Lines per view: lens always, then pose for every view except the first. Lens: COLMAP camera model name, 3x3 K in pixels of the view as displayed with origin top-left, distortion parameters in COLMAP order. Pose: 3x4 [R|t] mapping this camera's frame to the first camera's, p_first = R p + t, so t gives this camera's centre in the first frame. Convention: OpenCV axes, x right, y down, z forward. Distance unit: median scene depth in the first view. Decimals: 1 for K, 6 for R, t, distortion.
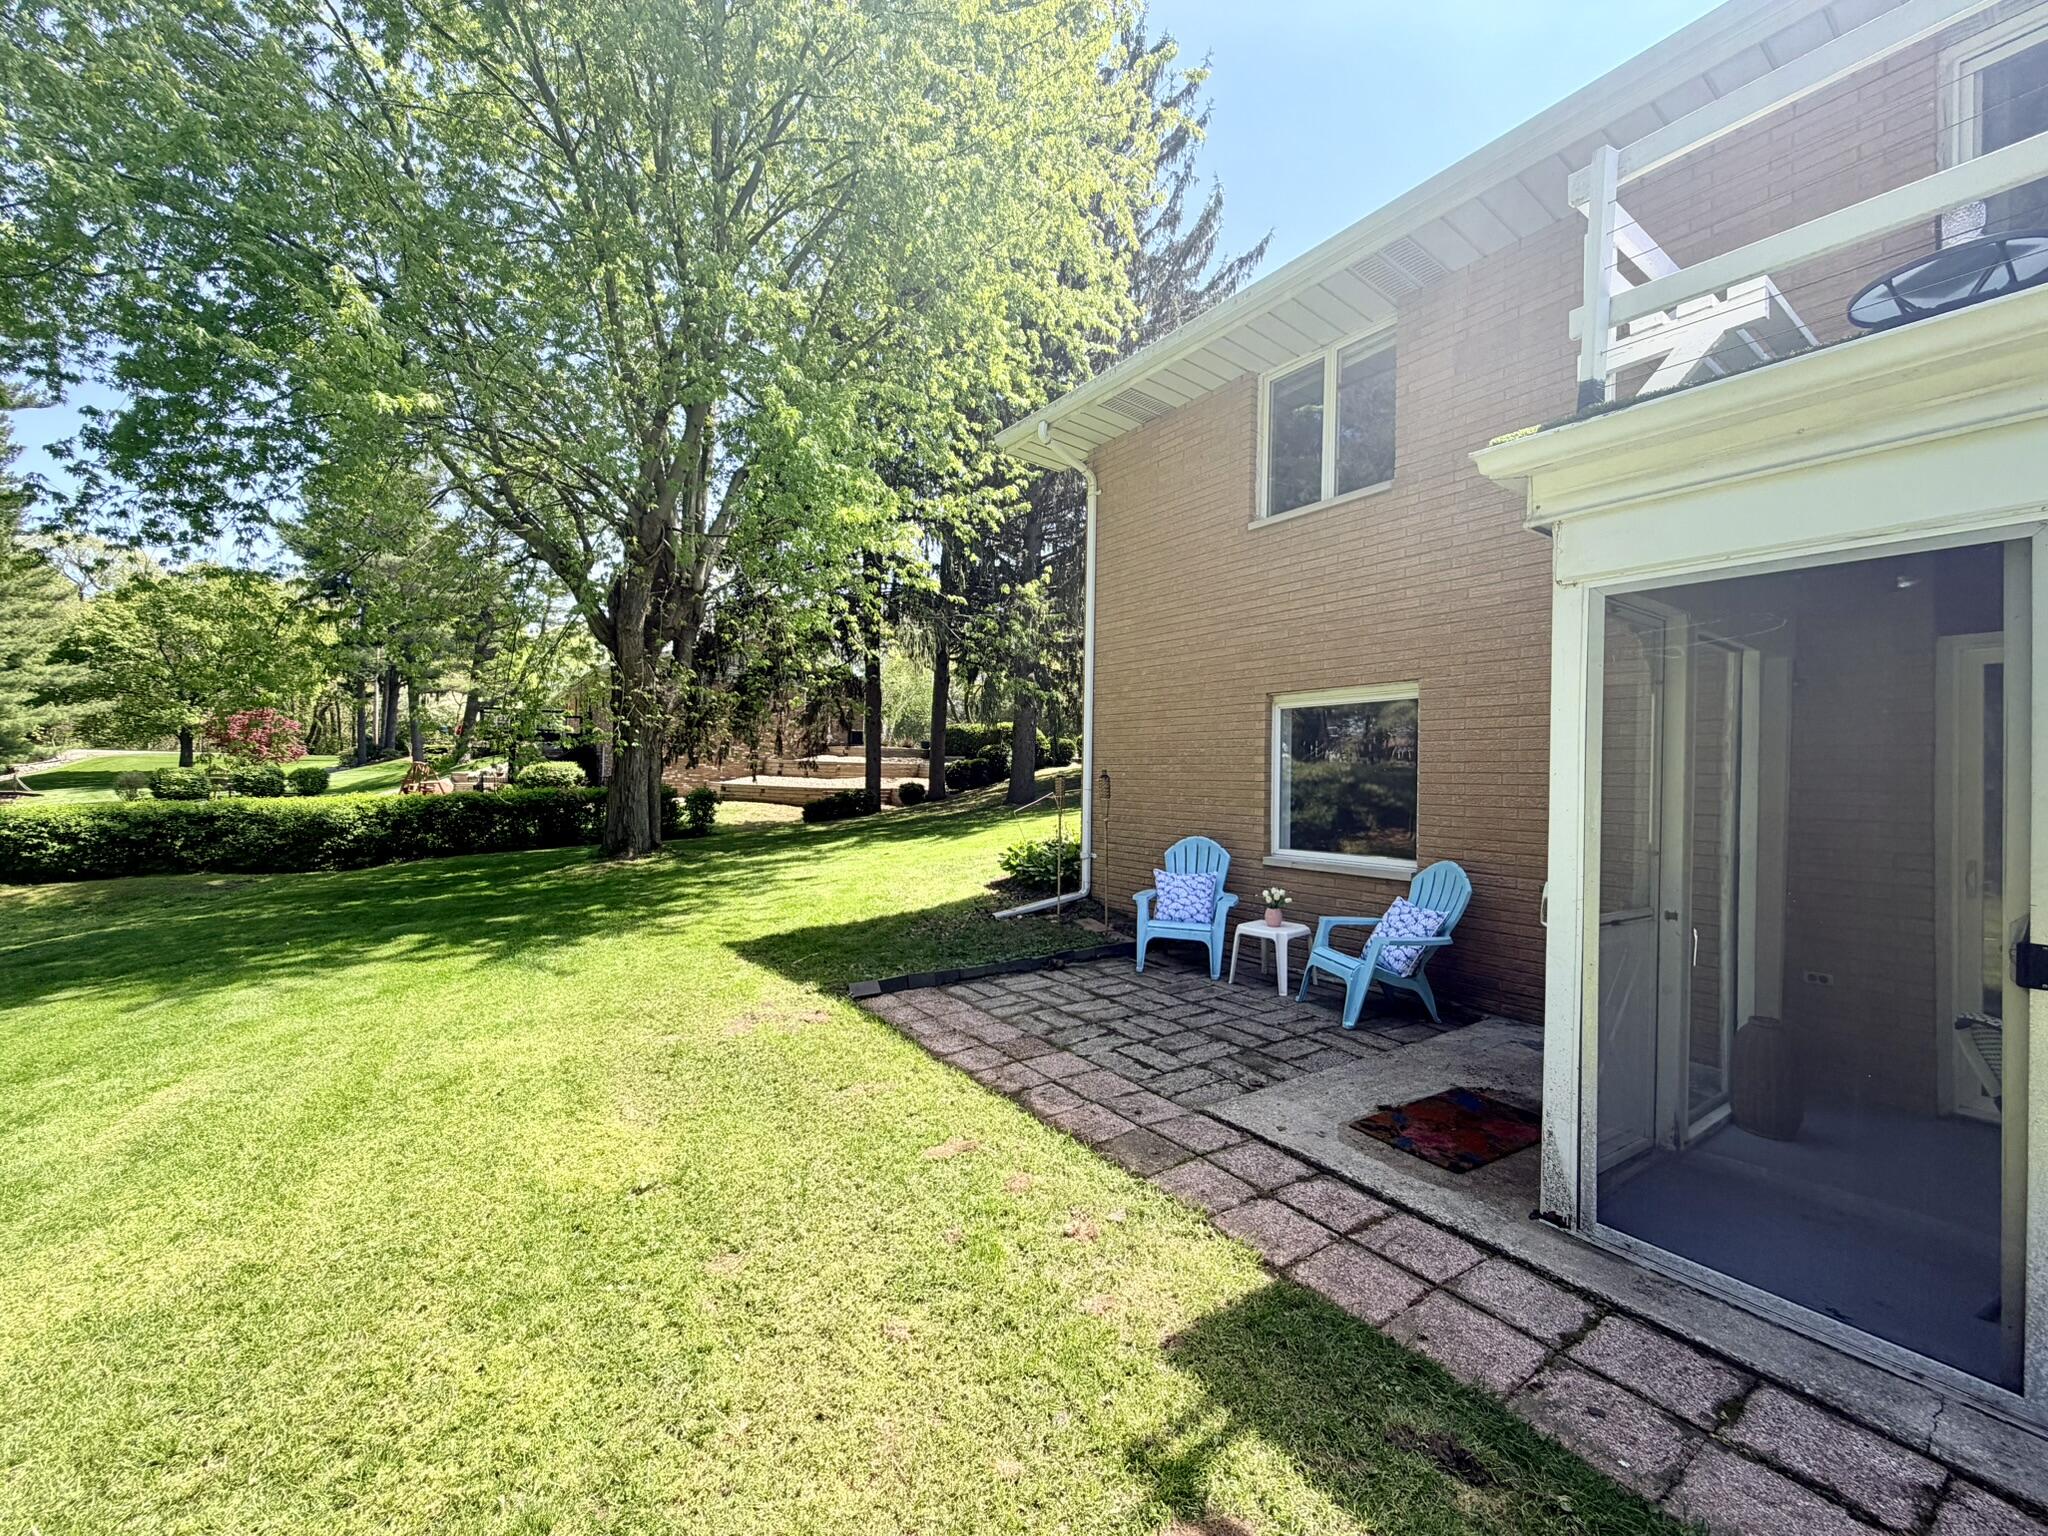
lens RADIAL K [[817.6, 0, 1017.8], [0, 817.6, 765.8], [0, 0, 1]] dist [-0.001218, 0.000062]
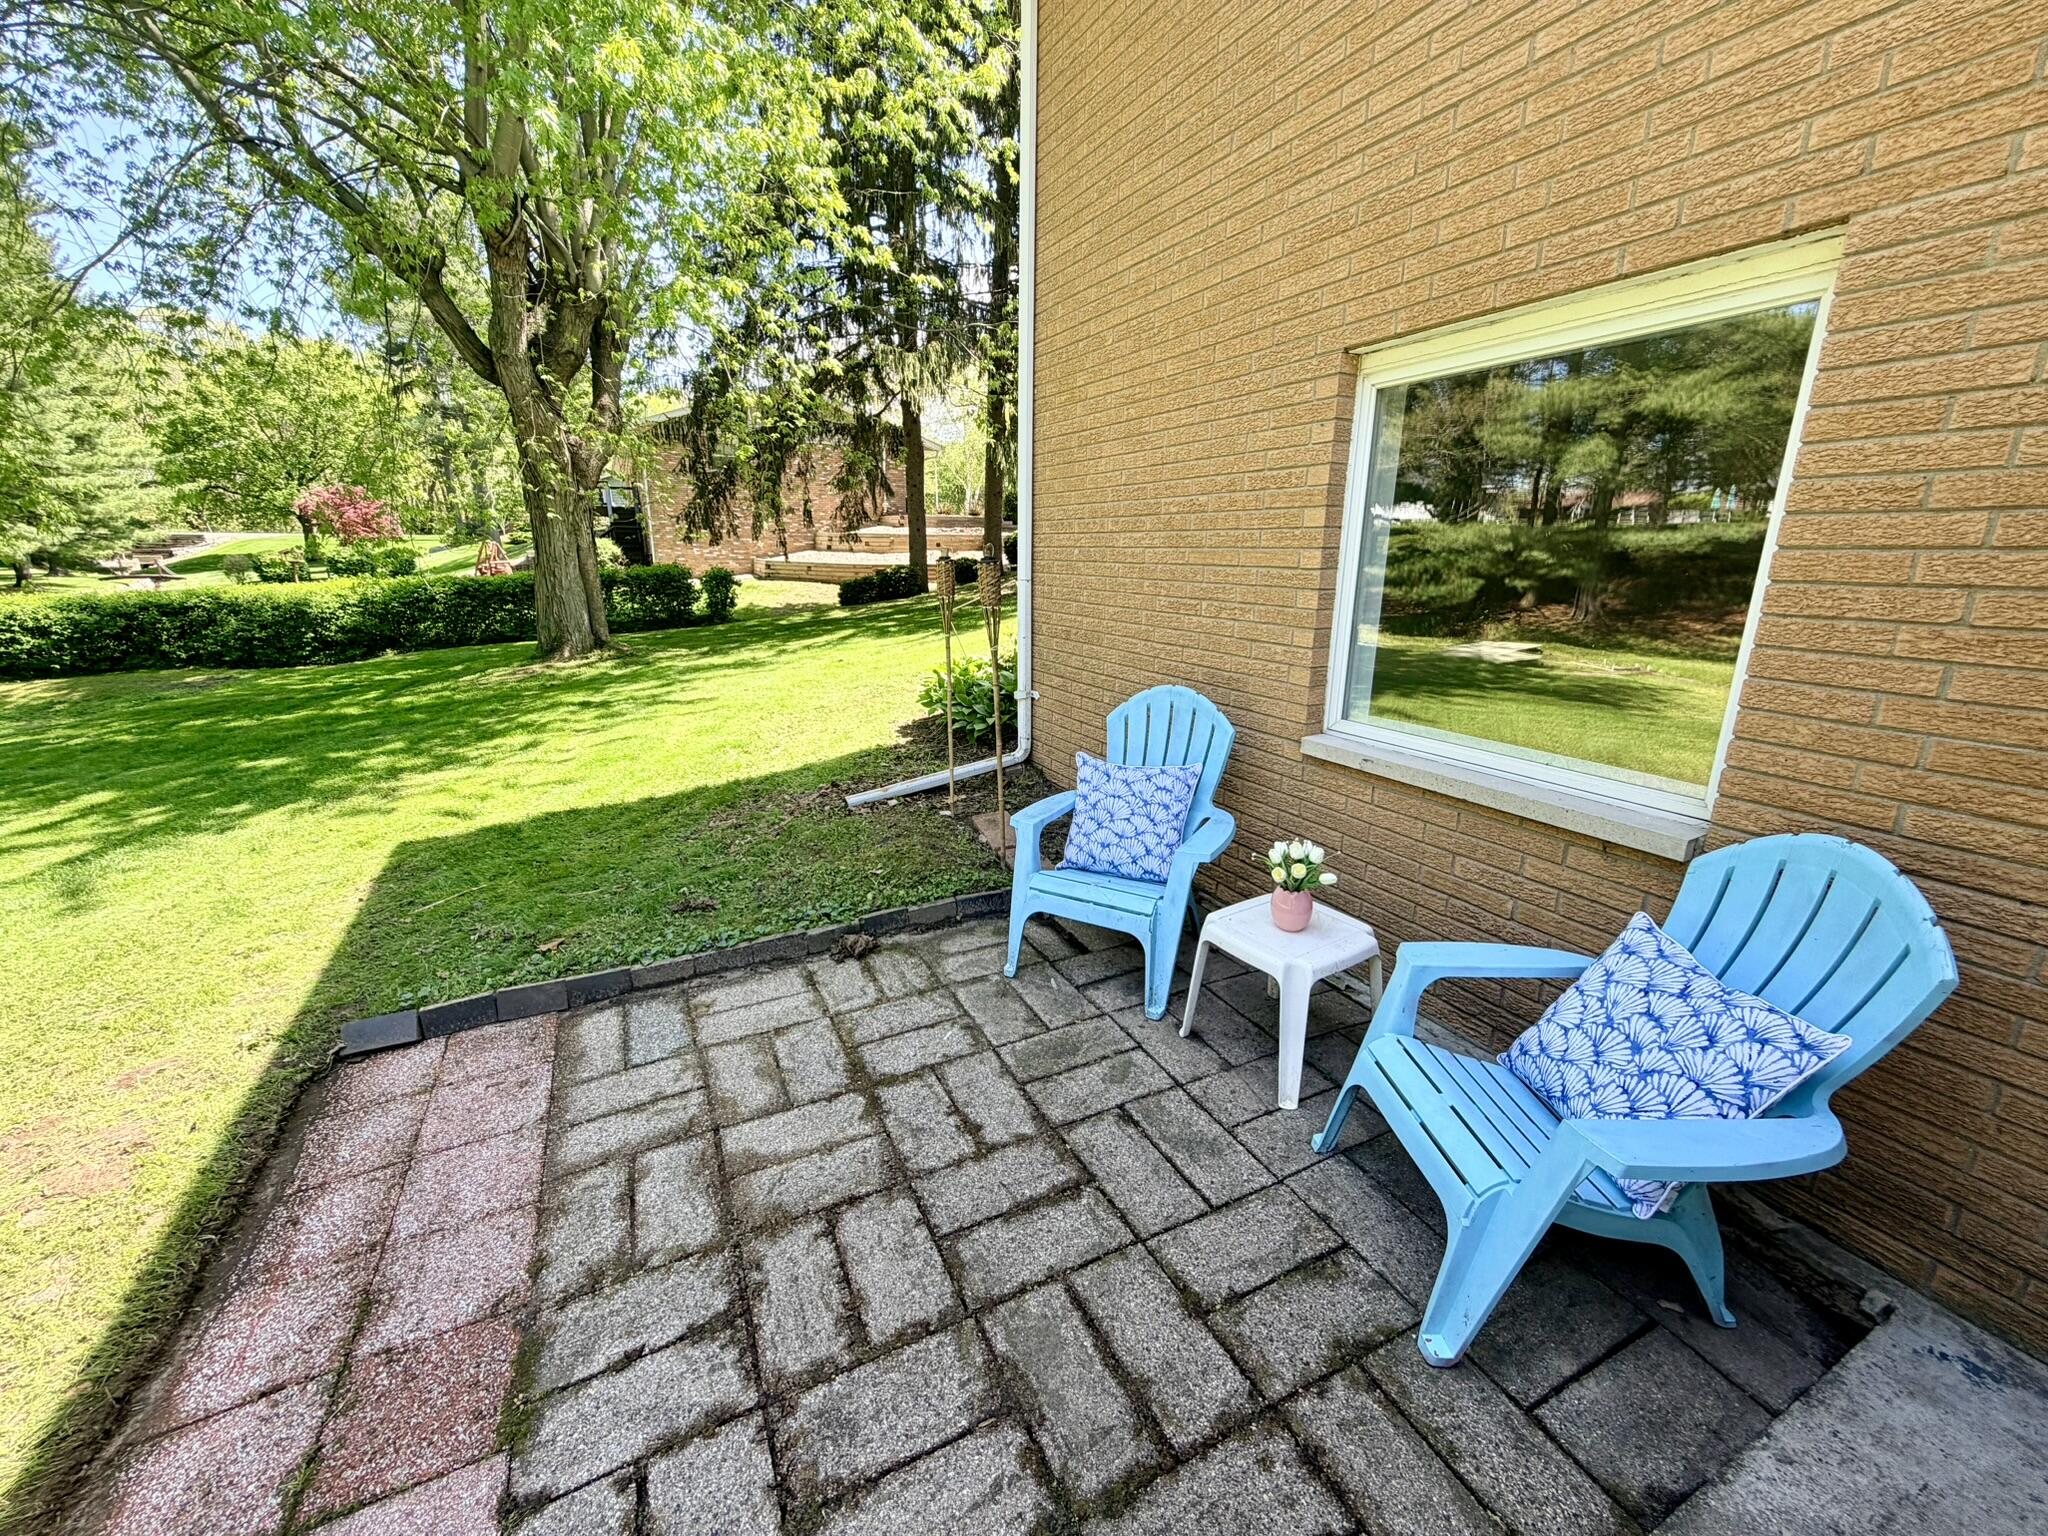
lens RADIAL K [[817.6, 0, 1017.8], [0, 817.6, 765.8], [0, 0, 1]] dist [-0.001218, 0.000062]
pose [[0.990737, 0.021710, -0.134052, 0.219868], [0.015505, 0.962598, 0.270491, -0.000394], [0.134910, -0.270064, 0.953344, 0.578926]]
